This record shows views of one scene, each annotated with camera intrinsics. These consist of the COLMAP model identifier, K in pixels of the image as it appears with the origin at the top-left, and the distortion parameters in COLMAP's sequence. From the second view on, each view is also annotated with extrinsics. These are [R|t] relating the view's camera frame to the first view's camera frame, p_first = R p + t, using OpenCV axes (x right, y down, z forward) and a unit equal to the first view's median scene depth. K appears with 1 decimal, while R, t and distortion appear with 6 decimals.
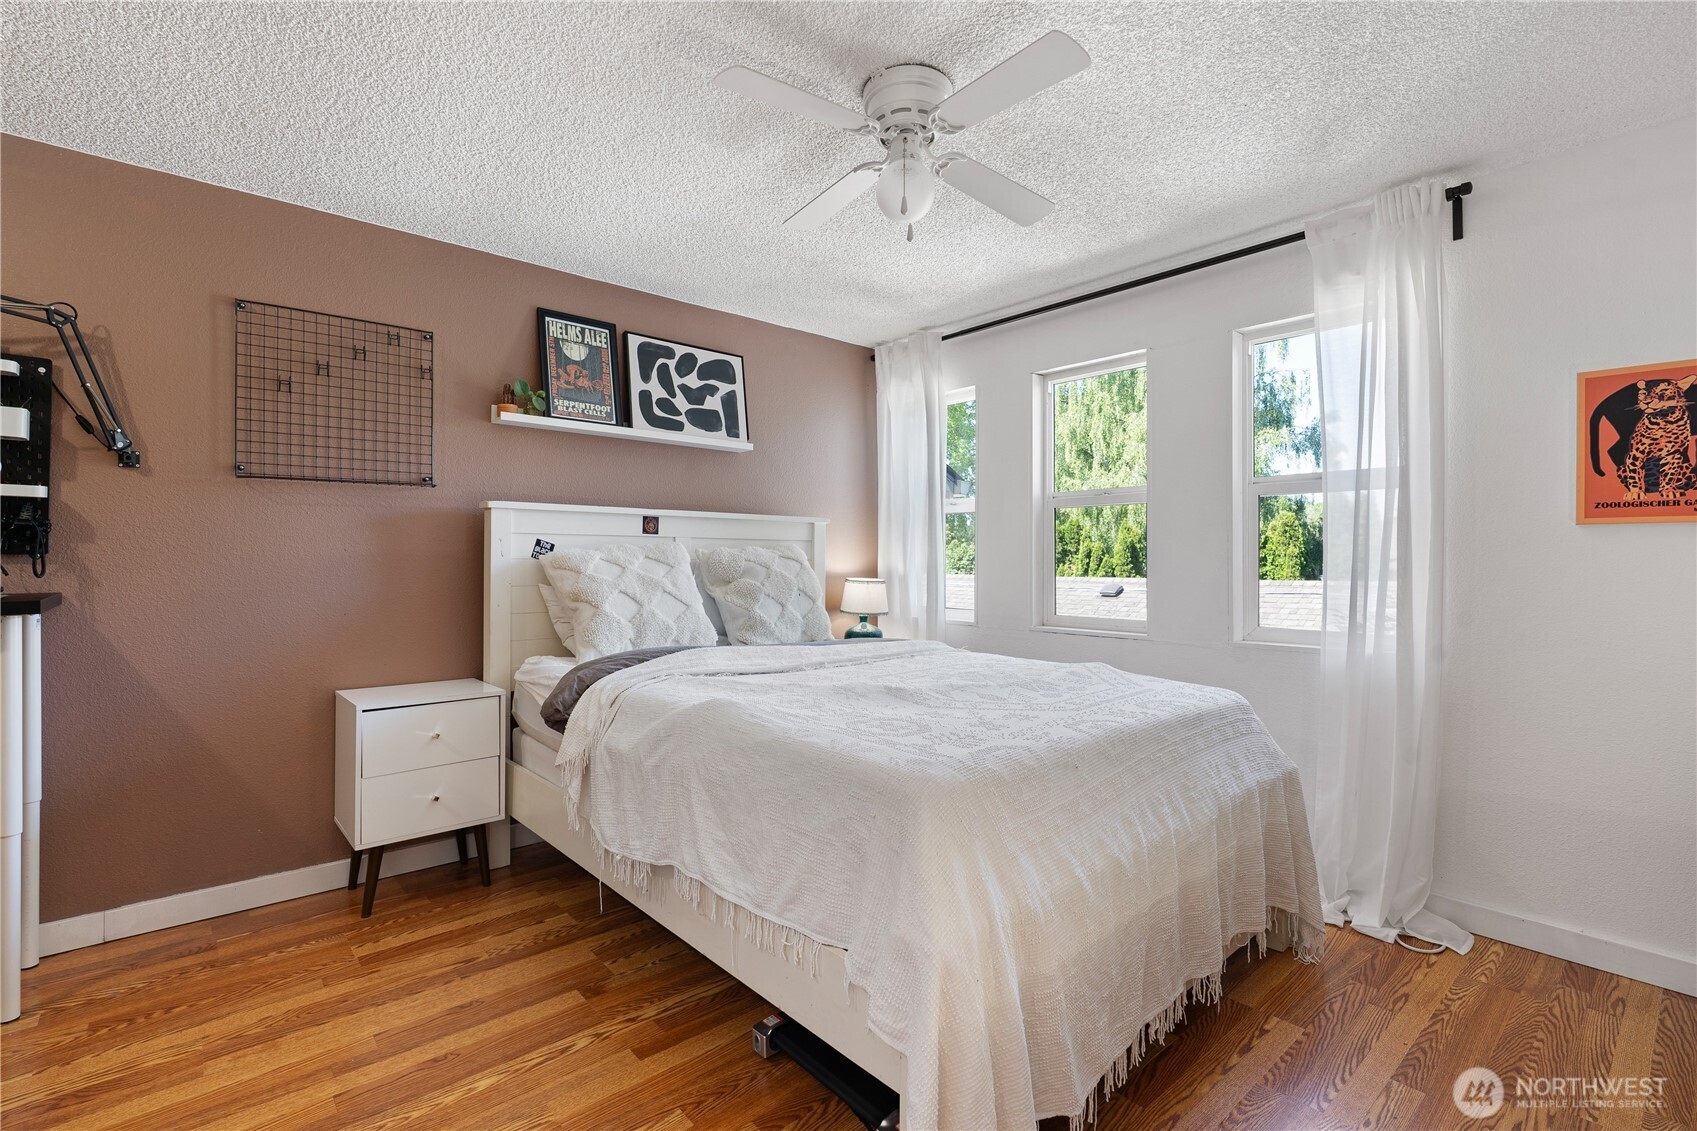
lens RADIAL K [[770.6, 0, 845.8], [0, 770.6, 568.9], [0, 0, 1]] dist [-0.004880, -0.000021]
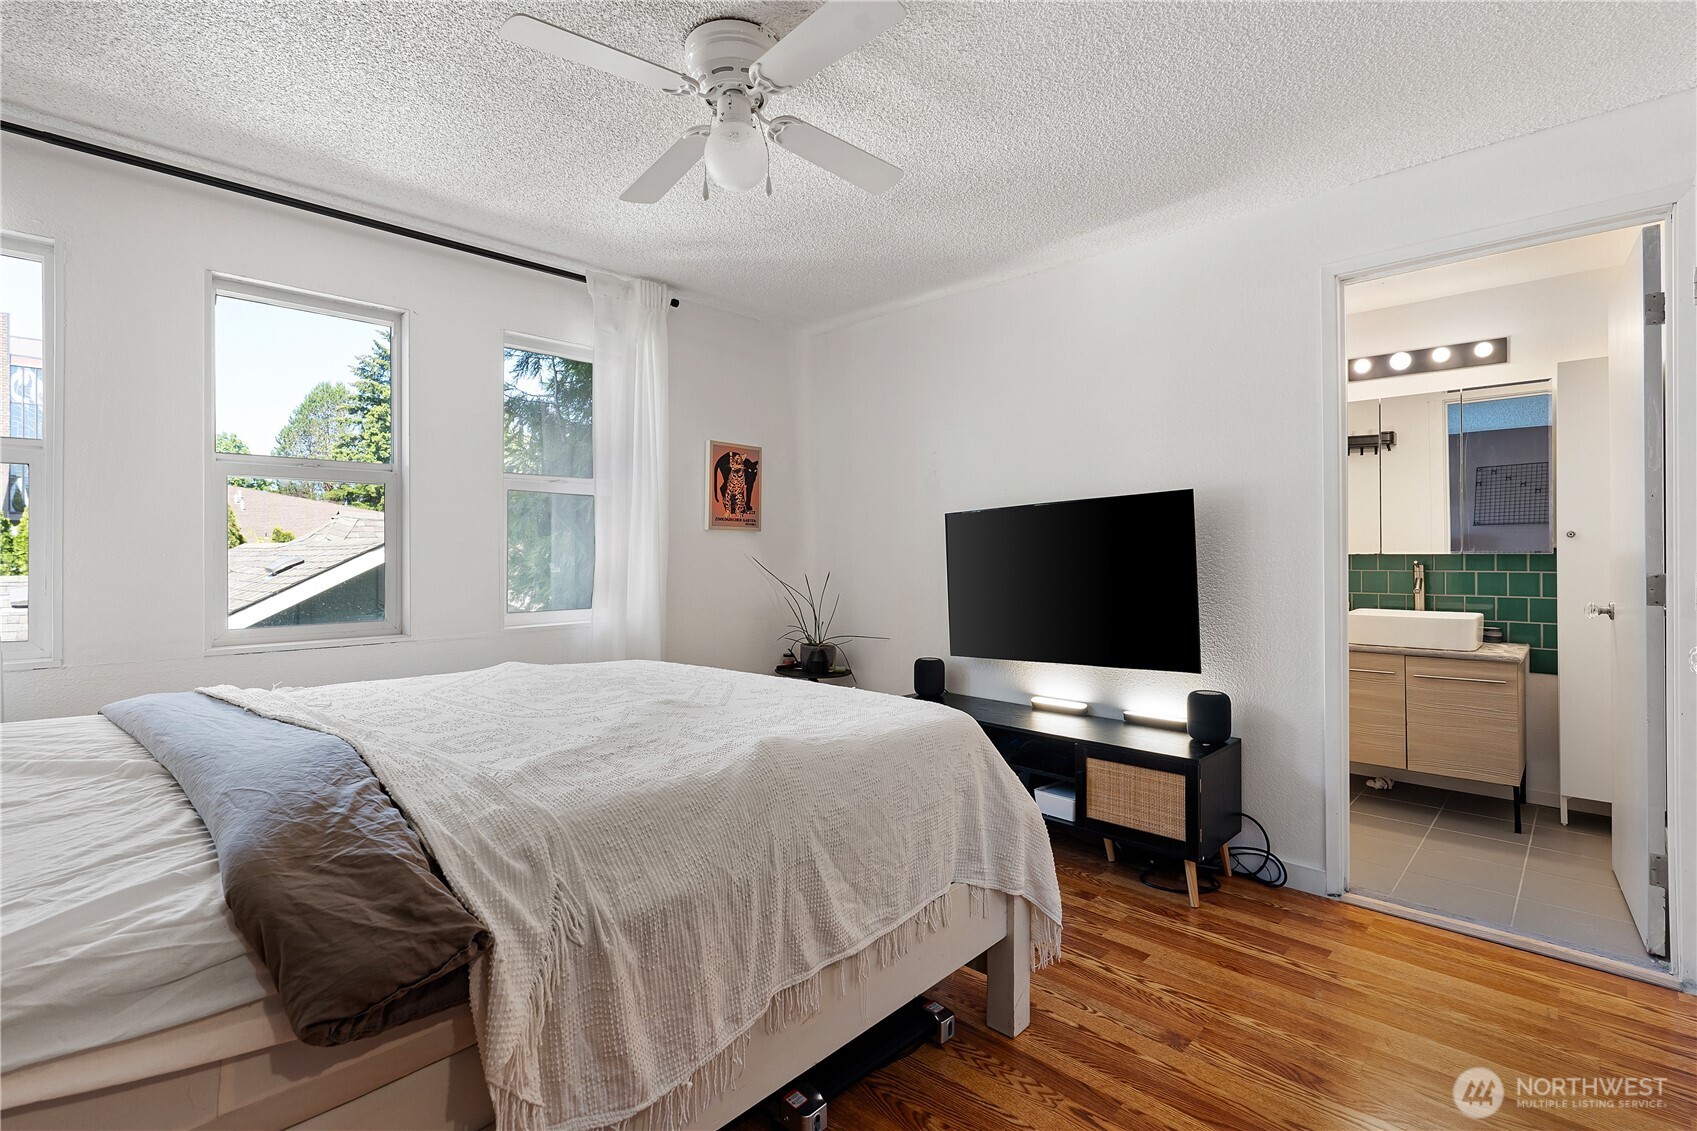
lens RADIAL K [[770.6, 0, 845.8], [0, 770.6, 568.9], [0, 0, 1]] dist [-0.004880, -0.000021]
pose [[-0.065410, -0.023876, 0.997573, -0.794948], [0.013583, 0.999600, 0.024815, -0.010510], [-0.997766, 0.015173, -0.065060, 0.852761]]
